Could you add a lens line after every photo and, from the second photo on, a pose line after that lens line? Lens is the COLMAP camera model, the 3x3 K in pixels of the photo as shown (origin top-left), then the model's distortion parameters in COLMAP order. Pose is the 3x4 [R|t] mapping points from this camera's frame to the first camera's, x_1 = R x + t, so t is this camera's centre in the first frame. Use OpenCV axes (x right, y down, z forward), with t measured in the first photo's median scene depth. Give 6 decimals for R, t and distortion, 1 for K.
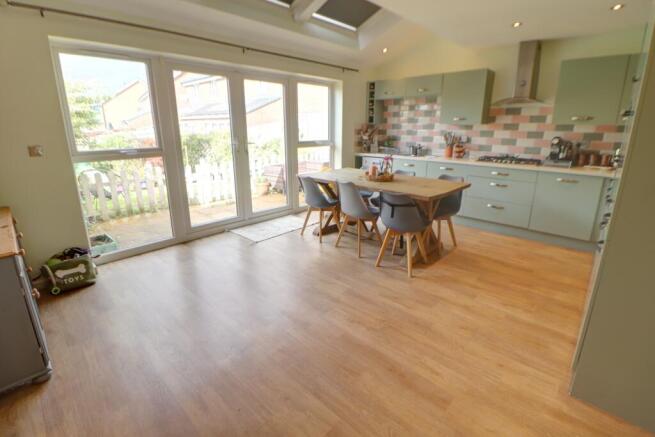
lens RADIAL K [[301.3, 0, 329.8], [0, 301.3, 206.4], [0, 0, 1]] dist [-0.013126, -0.005884]
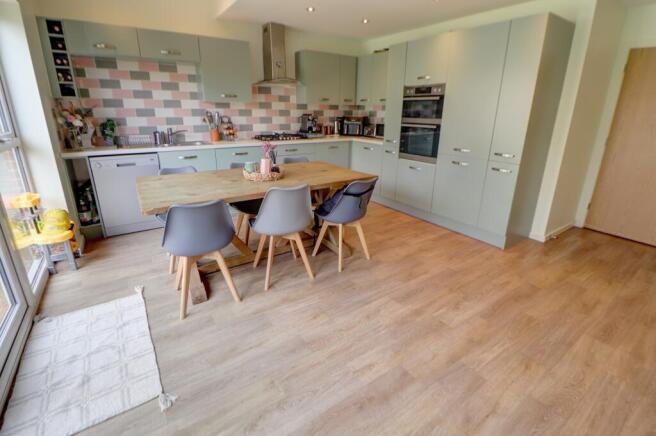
lens RADIAL K [[301.8, 0, 332.6], [0, 301.8, 205.4], [0, 0, 1]] dist [-0.013126, -0.005884]
pose [[0.204365, -0.296032, 0.933060, -0.514362], [0.237520, 0.939688, 0.246111, -0.167610], [-0.949642, 0.171324, 0.262353, 0.667019]]
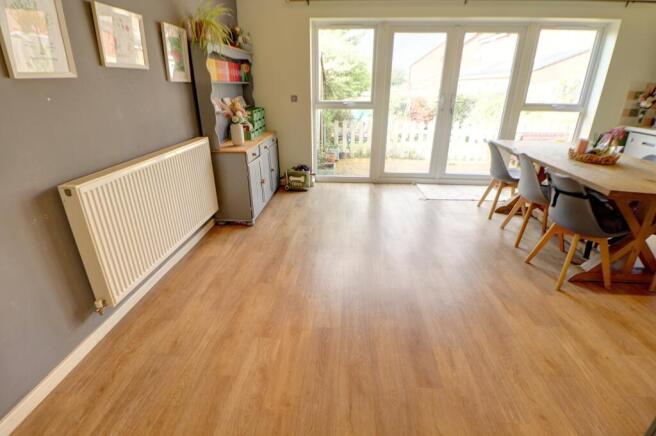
lens RADIAL K [[301.8, 0, 329.0], [0, 301.8, 203.6], [0, 0, 1]] dist [-0.013126, -0.005884]
pose [[0.633096, 0.283176, -0.720418, 0.311087], [-0.201778, 0.958880, 0.199588, -0.005275], [0.747312, 0.019006, 0.664201, 0.057042]]
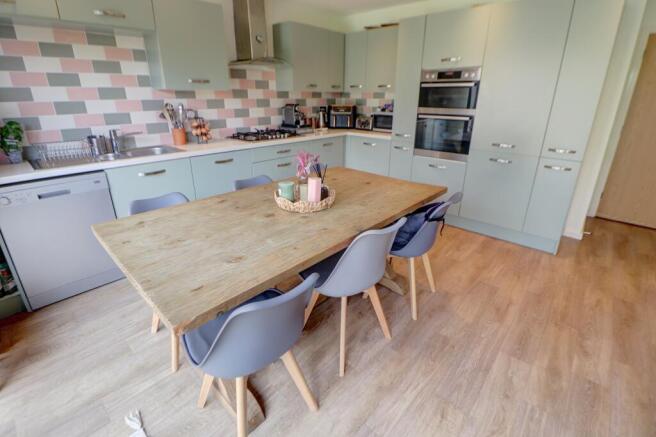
lens RADIAL K [[301.8, 0, 331.9], [0, 301.8, 205.8], [0, 0, 1]] dist [-0.013126, -0.005884]
pose [[-0.029314, -0.346974, 0.937416, -0.311658], [0.250342, 0.905382, 0.342946, -0.248385], [-0.967714, 0.244728, 0.060322, 0.936857]]
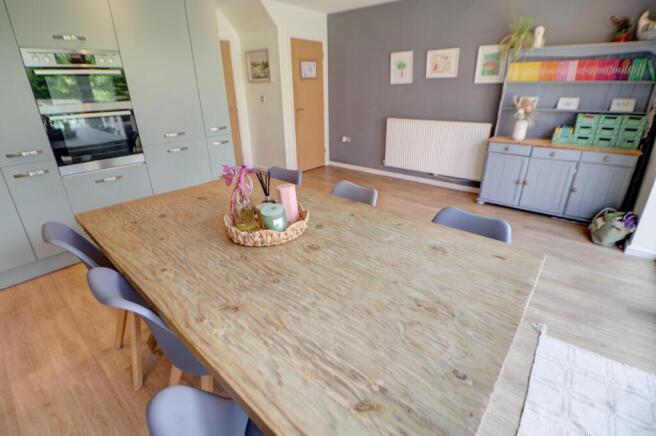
lens RADIAL K [[301.8, 0, 333.5], [0, 301.8, 203.0], [0, 0, 1]] dist [-0.013126, -0.005884]
pose [[-0.997971, 0.031012, -0.055604, 0.103507], [-0.007372, 0.811194, 0.584730, -0.331351], [0.063239, 0.583954, -0.809320, 1.291536]]
